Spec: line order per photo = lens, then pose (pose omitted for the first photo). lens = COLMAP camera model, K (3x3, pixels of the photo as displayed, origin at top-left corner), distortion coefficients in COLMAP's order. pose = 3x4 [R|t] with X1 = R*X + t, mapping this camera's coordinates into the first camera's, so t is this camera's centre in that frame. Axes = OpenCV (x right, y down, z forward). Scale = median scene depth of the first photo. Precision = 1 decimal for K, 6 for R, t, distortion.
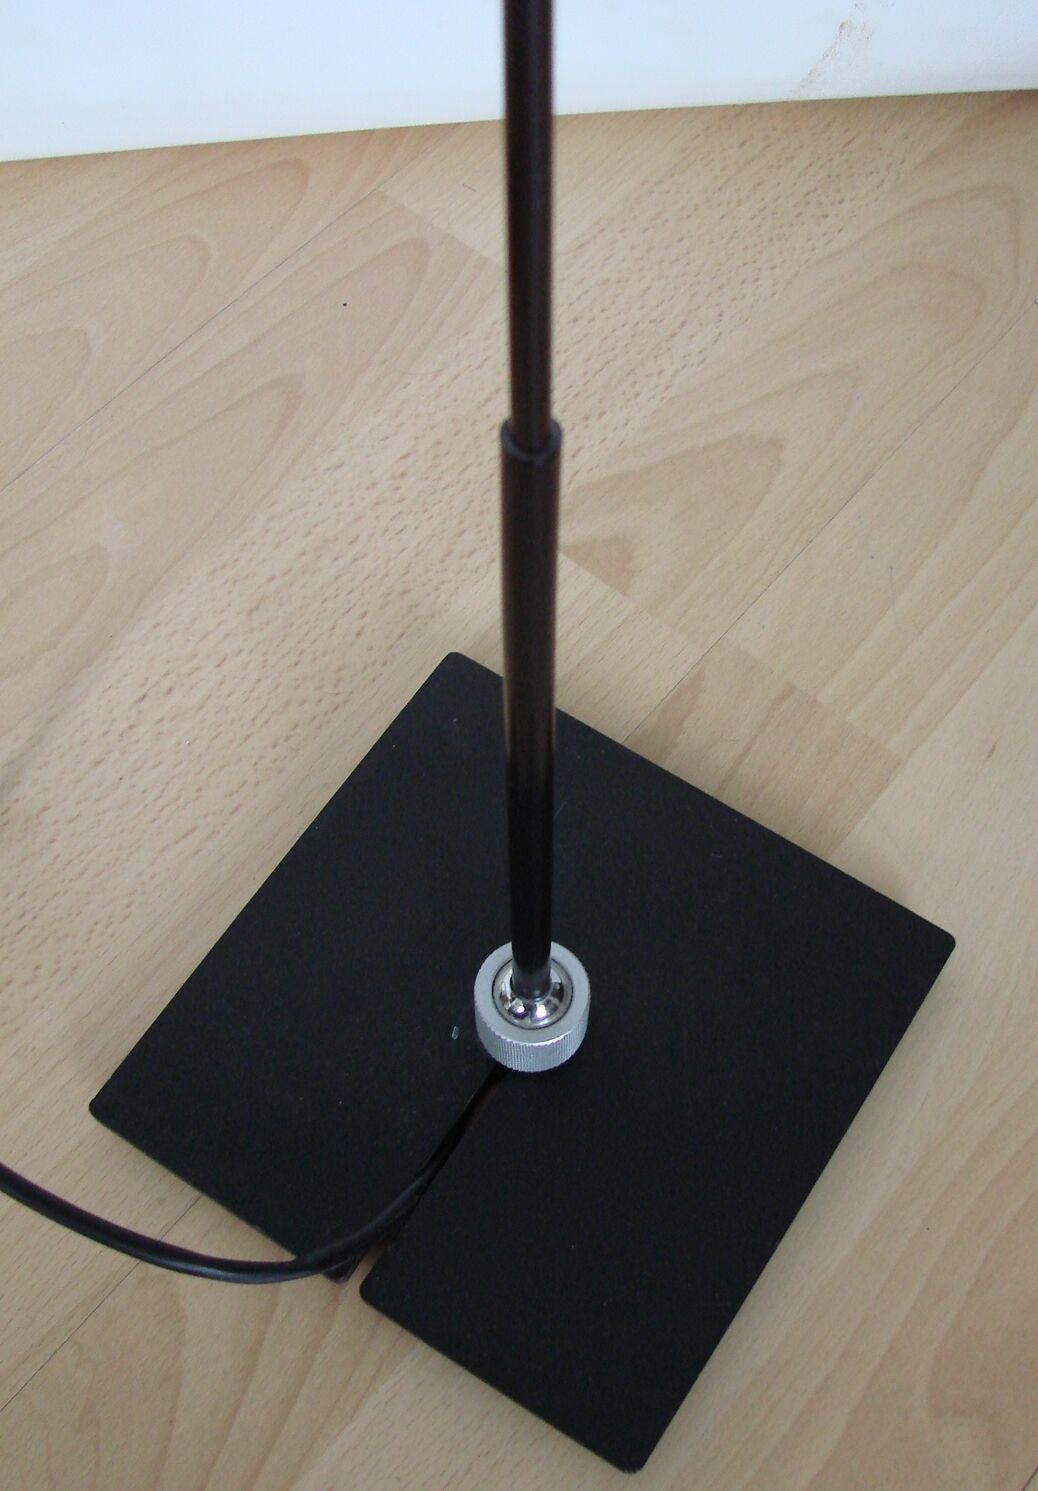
lens RADIAL K [[1765.2, 0, 519.0], [0, 1765.2, 745.5], [0, 0, 1]] dist [-0.244323, -0.001501]
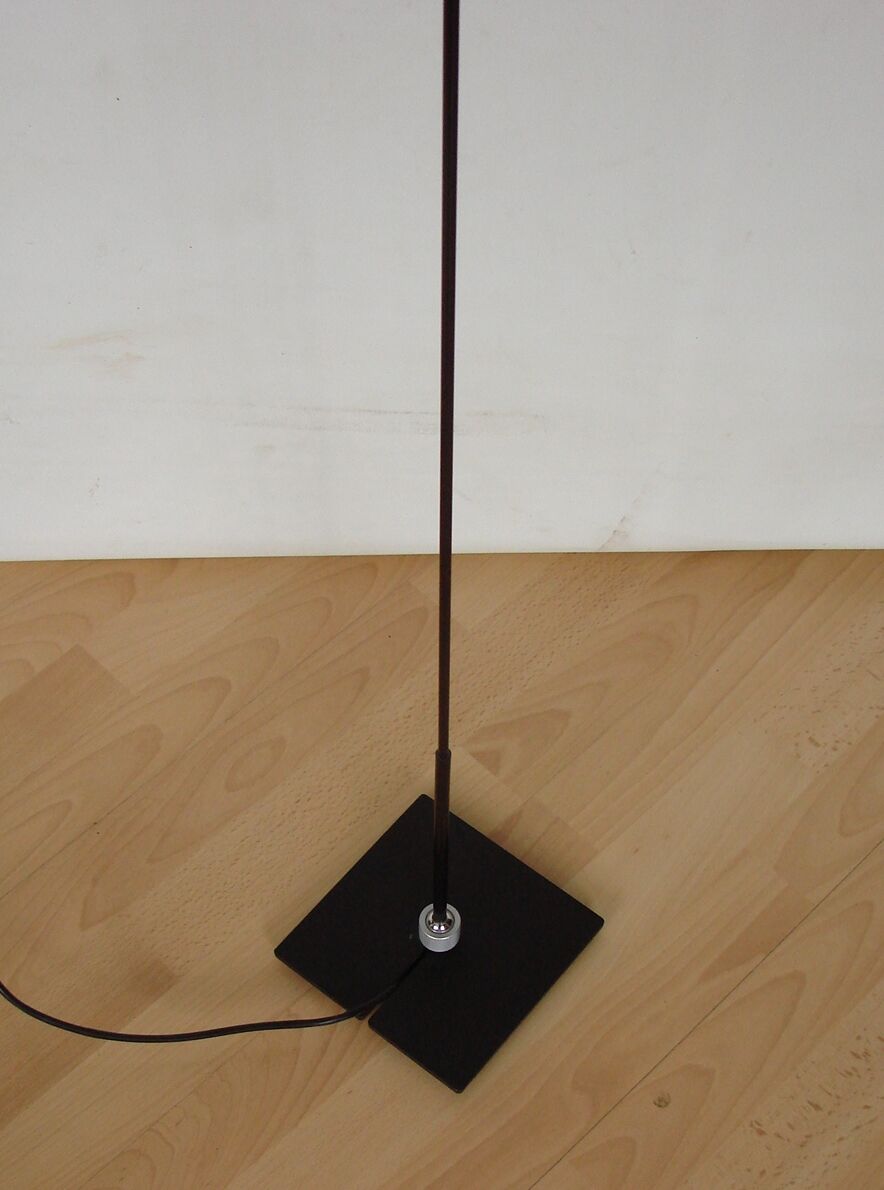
lens RADIAL K [[1606.3, 0, 442.0], [0, 1606.3, 595.0], [0, 0, 1]] dist [-0.171897, 0.032551]
pose [[0.995929, 0.079913, -0.041708, 0.061077], [-0.085341, 0.984874, -0.150801, 0.009840], [0.029026, 0.153746, 0.987684, -1.278505]]
